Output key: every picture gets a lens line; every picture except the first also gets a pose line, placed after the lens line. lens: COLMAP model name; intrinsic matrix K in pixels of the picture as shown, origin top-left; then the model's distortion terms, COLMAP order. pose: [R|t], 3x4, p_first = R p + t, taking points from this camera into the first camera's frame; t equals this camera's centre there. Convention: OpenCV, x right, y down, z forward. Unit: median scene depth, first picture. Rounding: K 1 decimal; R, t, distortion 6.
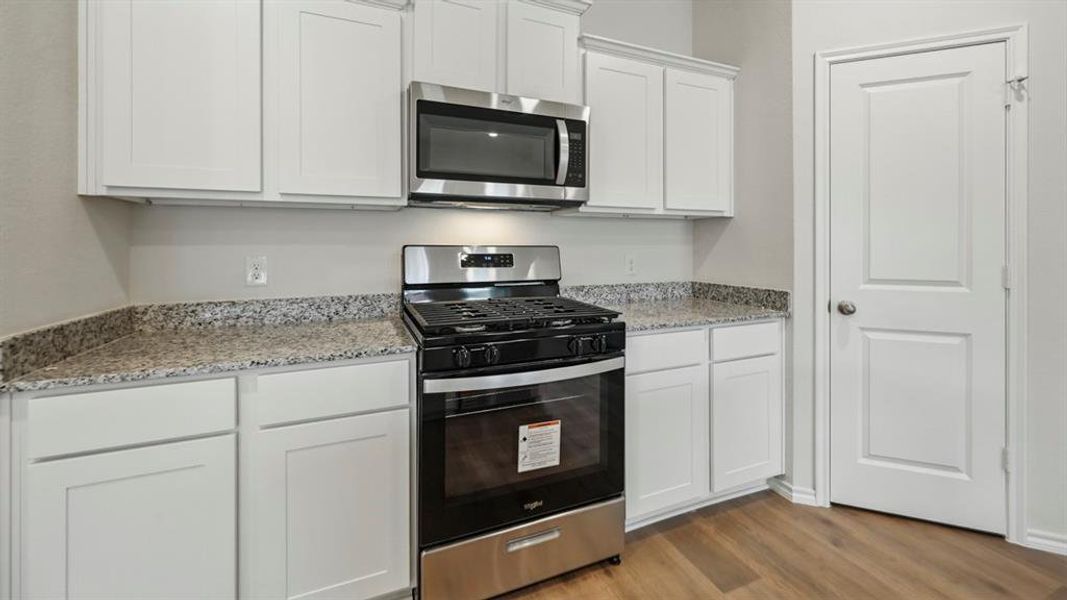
lens RADIAL K [[424.3, 0, 535.7], [0, 424.3, 244.8], [0, 0, 1]] dist [-0.001987, 0.000499]
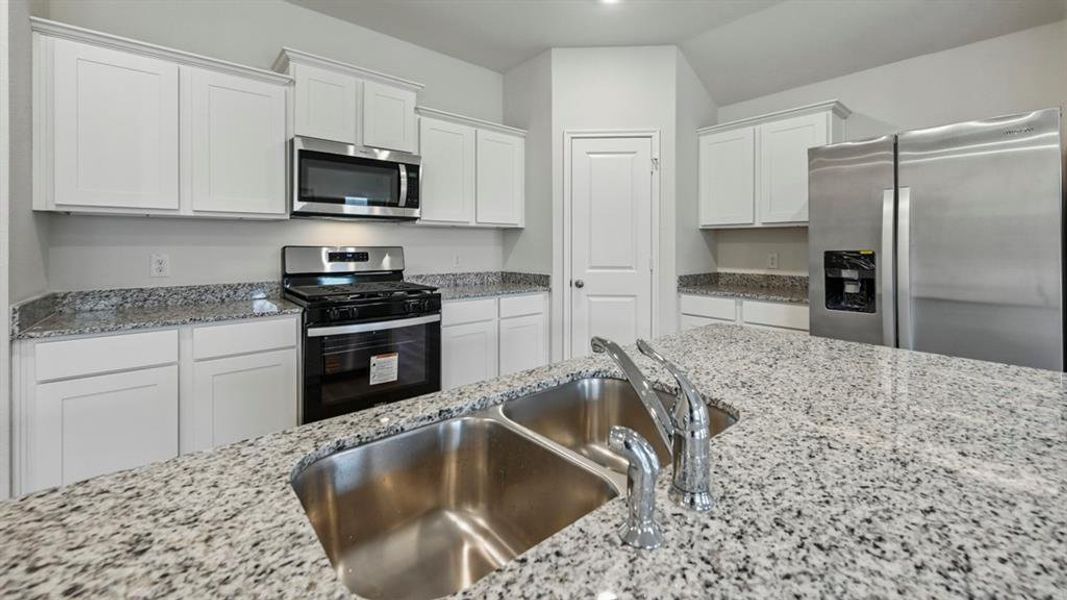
lens RADIAL K [[424.3, 0, 538.7], [0, 424.3, 248.4], [0, 0, 1]] dist [-0.001987, 0.000499]
pose [[0.950243, -0.000350, 0.311510, 0.055475], [-0.001680, 0.999979, 0.006250, -0.002197], [-0.311506, -0.006463, 0.950222, -0.627233]]
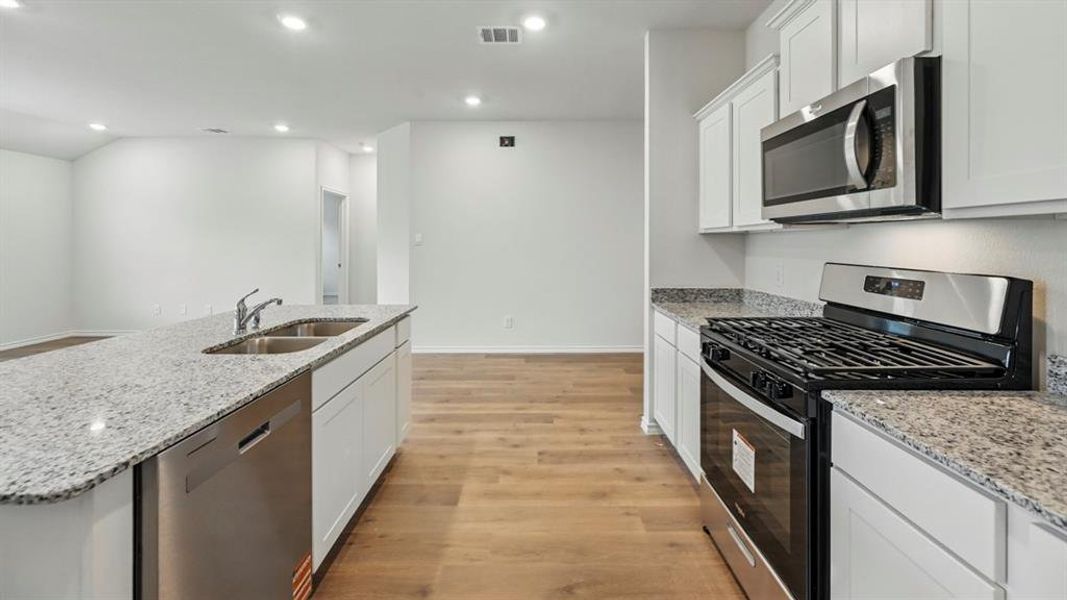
lens RADIAL K [[424.3, 0, 539.5], [0, 424.3, 241.7], [0, 0, 1]] dist [-0.001987, 0.000499]
pose [[-0.381416, 0.000818, -0.924403, 0.960149], [0.001086, 0.999999, 0.000437, -0.052859], [0.924403, -0.000837, -0.381417, 0.770268]]
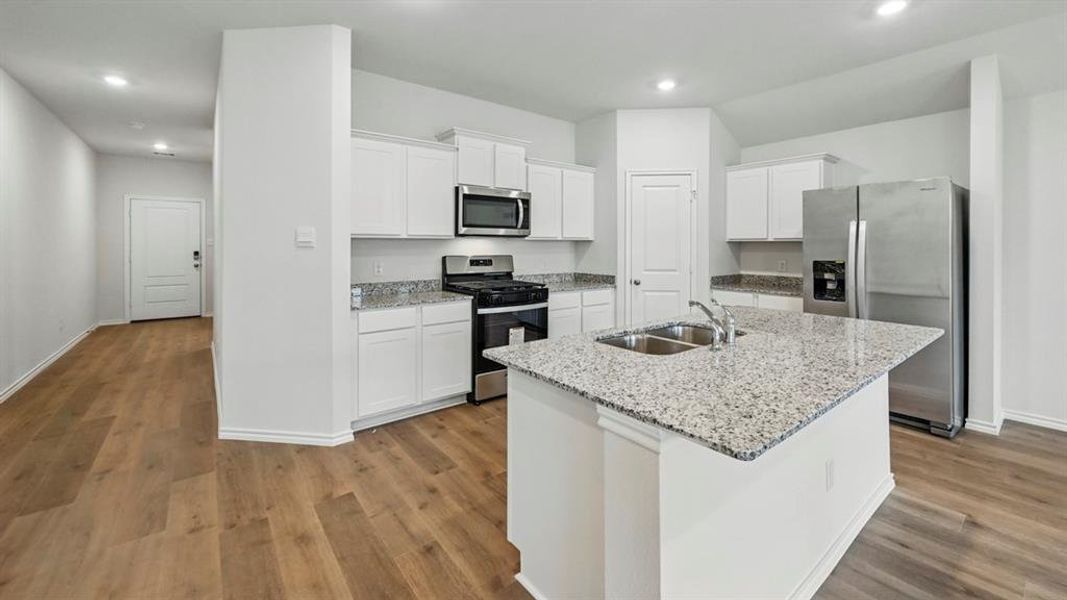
lens RADIAL K [[424.3, 0, 540.2], [0, 424.3, 247.1], [0, 0, 1]] dist [-0.001987, 0.000499]
pose [[0.962663, 0.001662, 0.270699, -0.453005], [-0.003135, 0.999983, 0.005009, -0.057589], [-0.270686, -0.005671, 0.962651, -1.216507]]
